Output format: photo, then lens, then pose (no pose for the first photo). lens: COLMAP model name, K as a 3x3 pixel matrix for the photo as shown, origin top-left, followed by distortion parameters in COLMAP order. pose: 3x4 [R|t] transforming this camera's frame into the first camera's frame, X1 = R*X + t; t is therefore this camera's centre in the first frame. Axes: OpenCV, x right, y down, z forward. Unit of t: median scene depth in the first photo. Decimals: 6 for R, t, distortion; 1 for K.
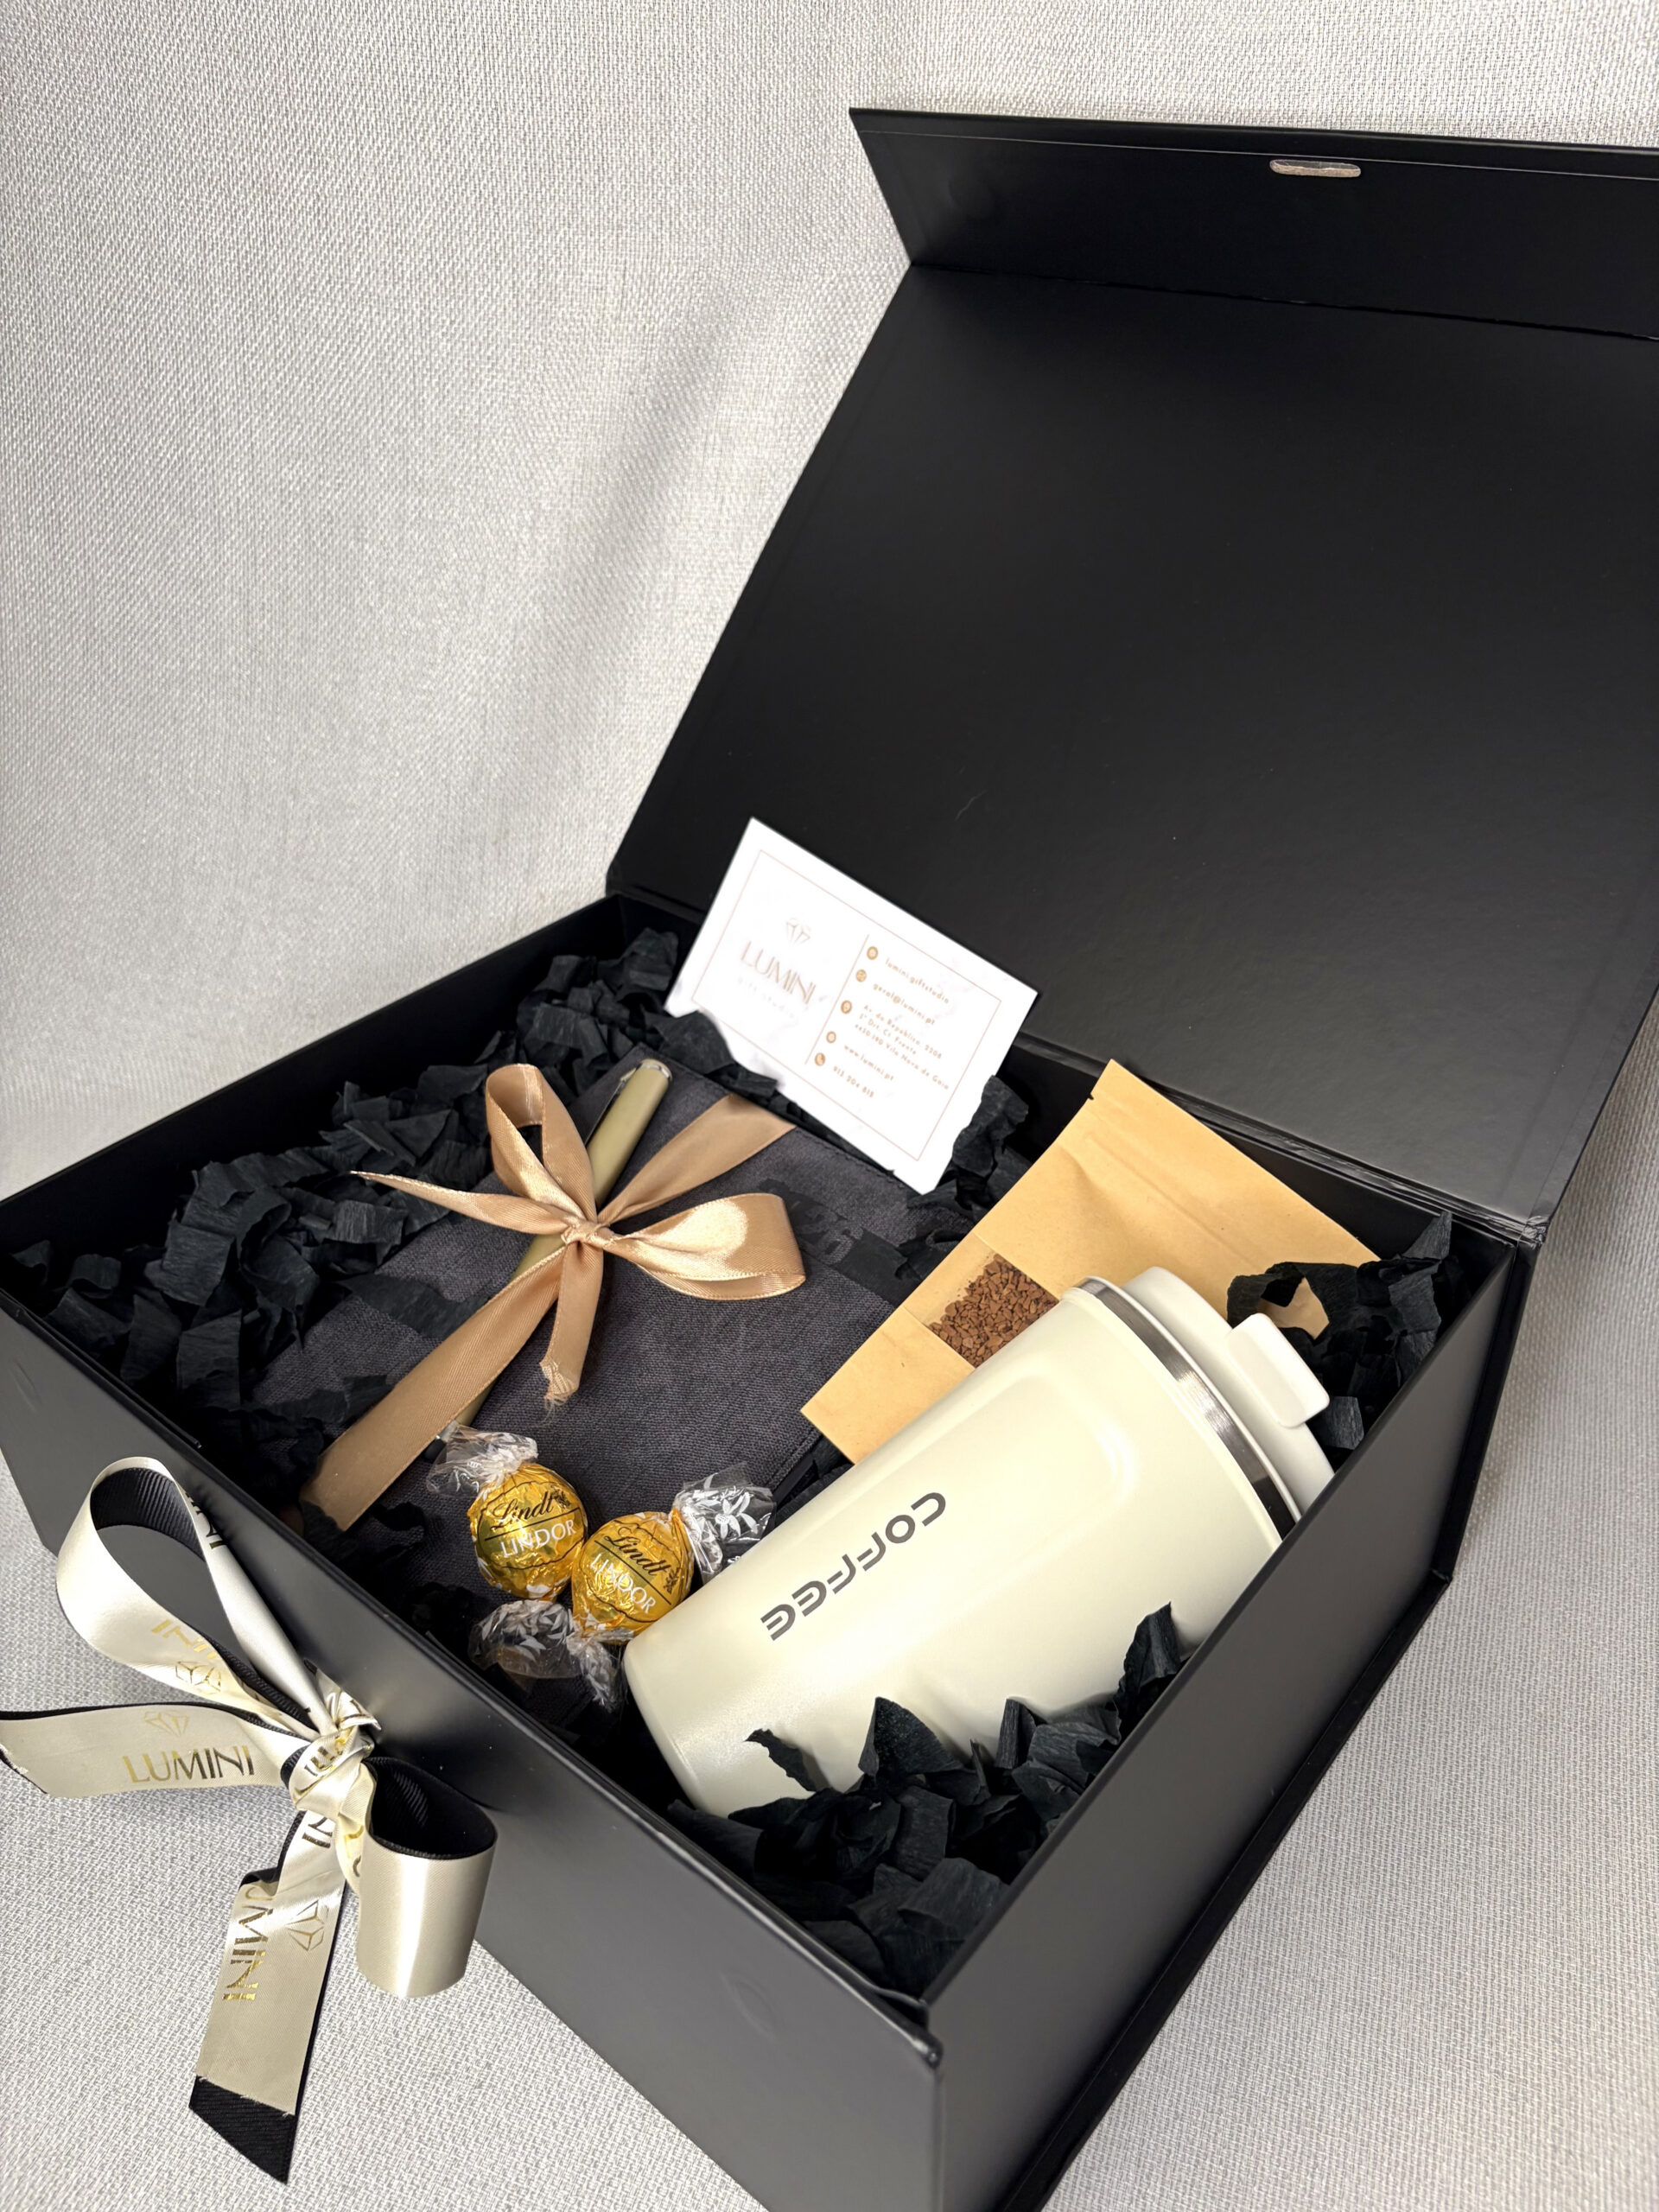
lens RADIAL K [[1728.2, 0, 829.5], [0, 1728.2, 1106.0], [0, 0, 1]] dist [0.030435, -0.005341]
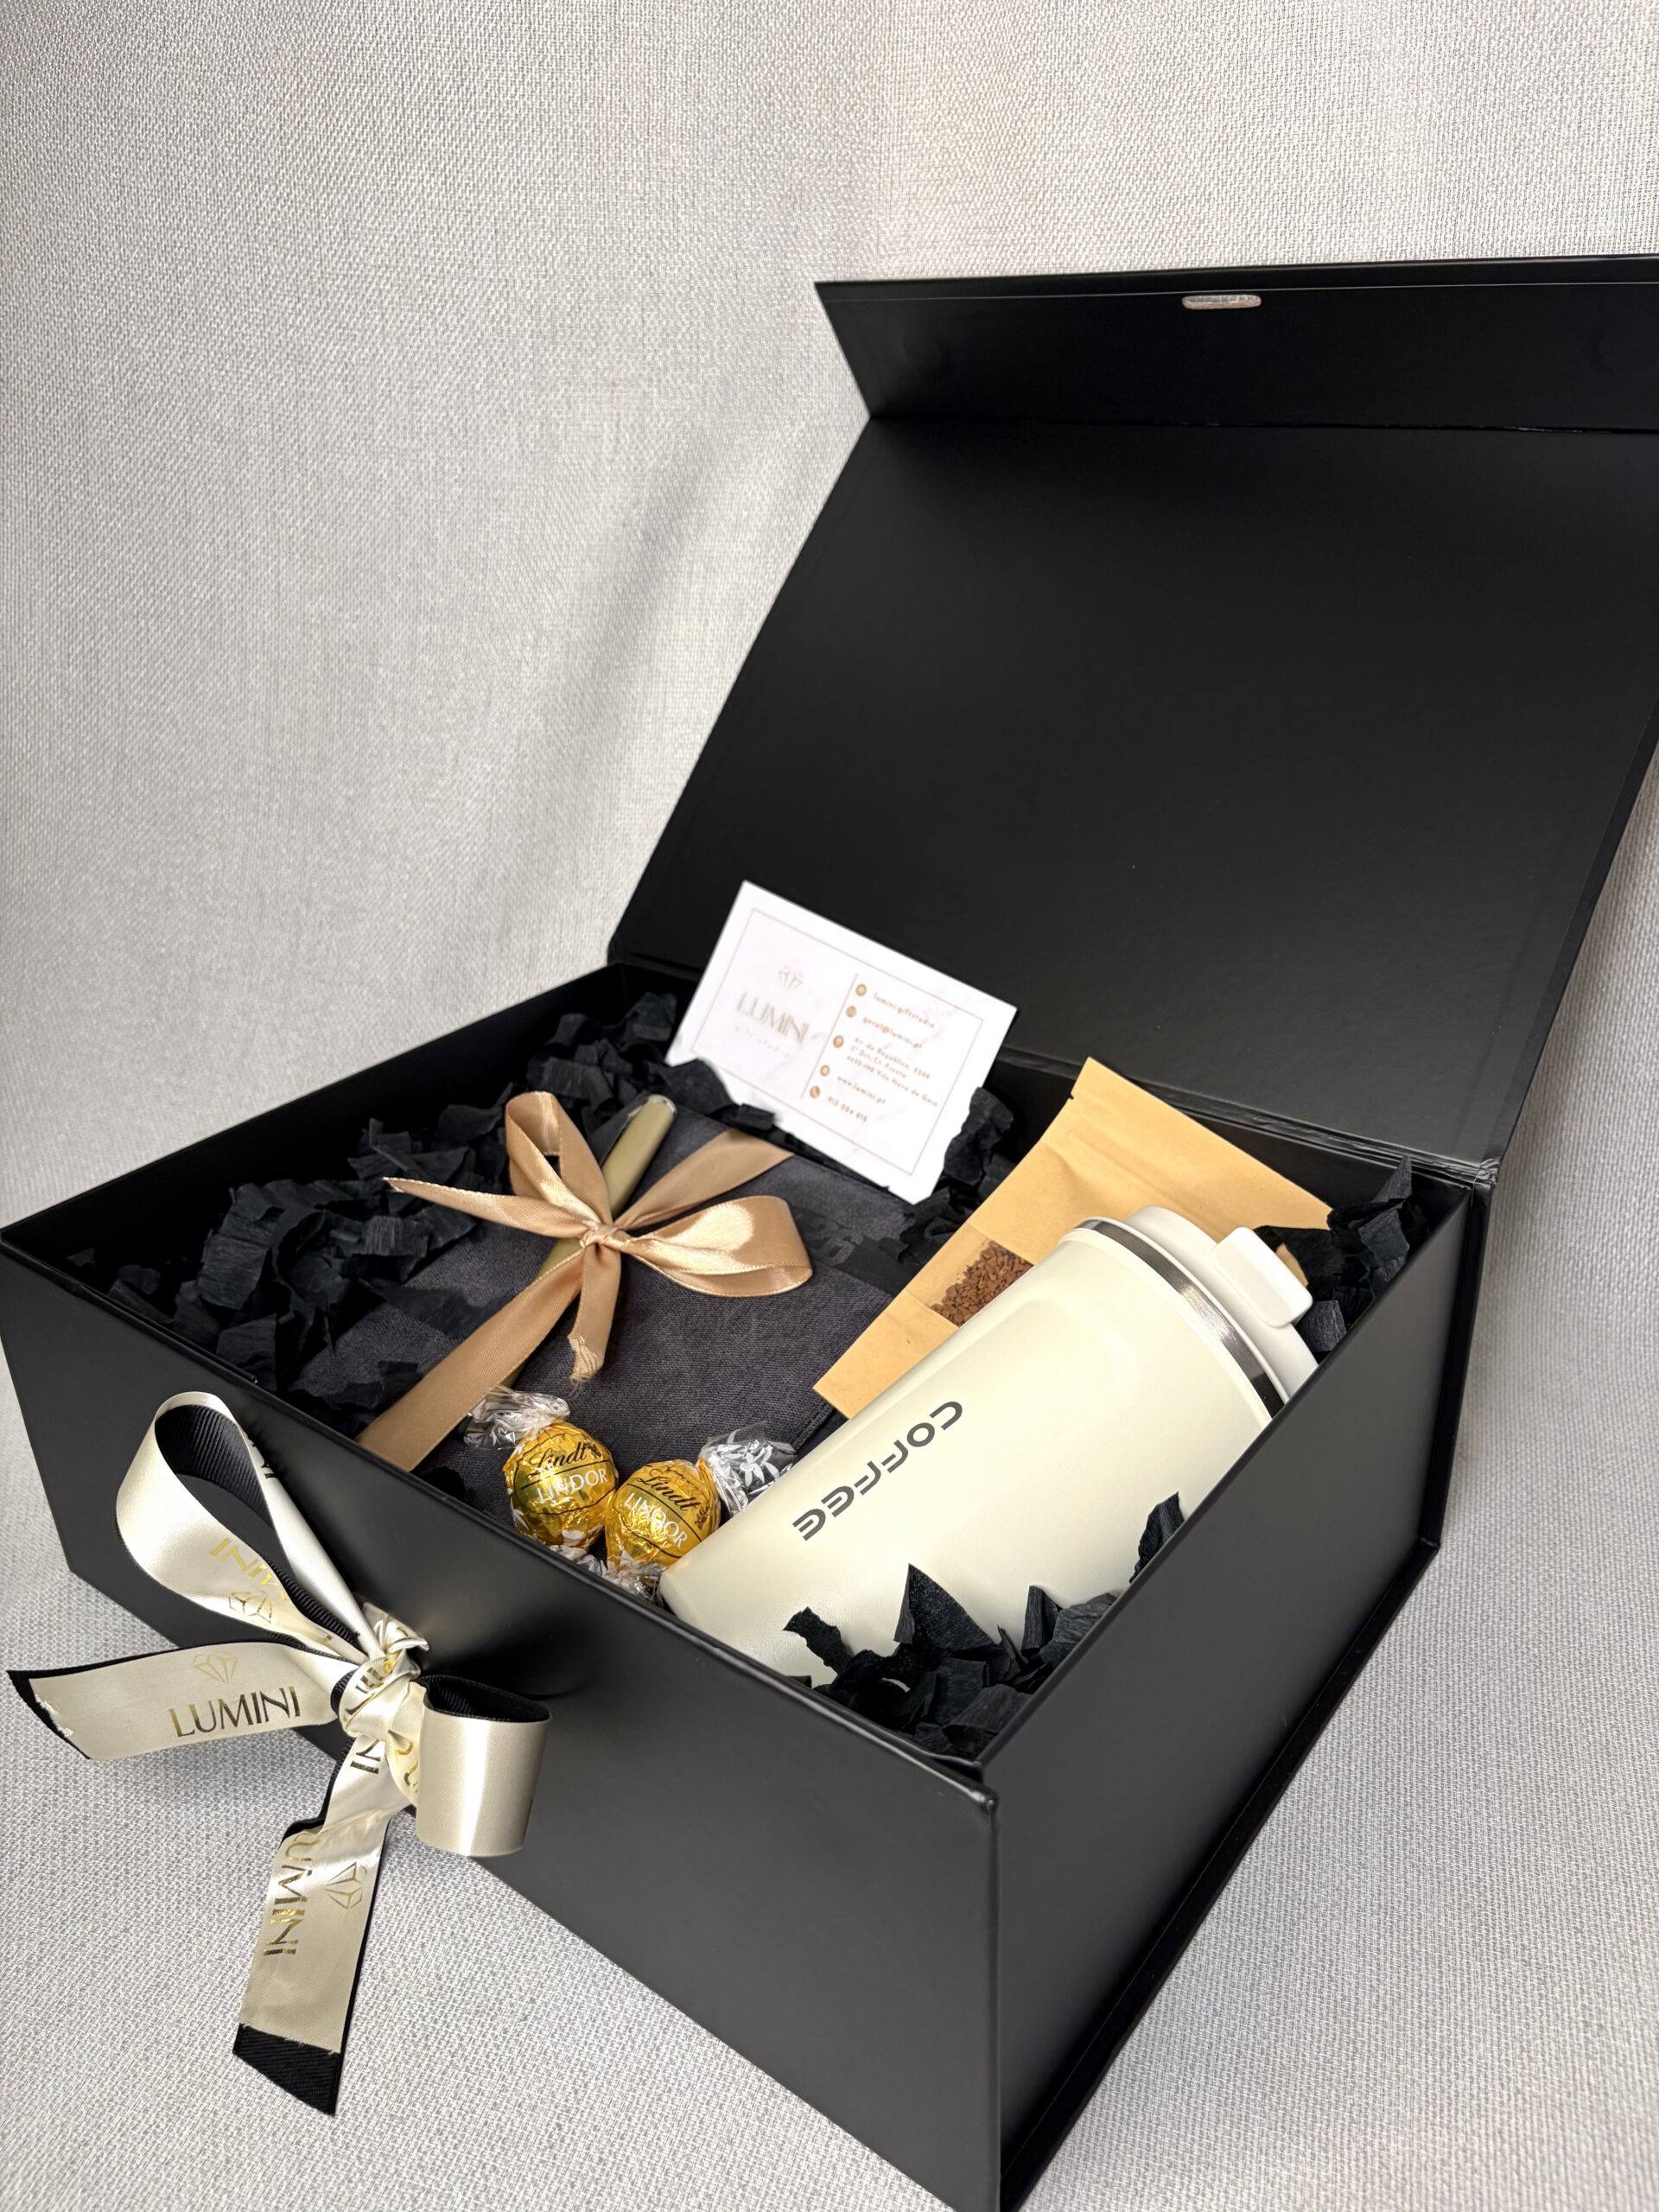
lens RADIAL K [[1699.6, 0, 833.3], [0, 1699.6, 1068.6], [0, 0, 1]] dist [0.039173, 0.000617]
pose [[0.999220, -0.027350, 0.028494, -0.028426], [0.031191, 0.989012, -0.144508, 0.132823], [-0.024229, 0.145284, 0.989093, -0.051317]]
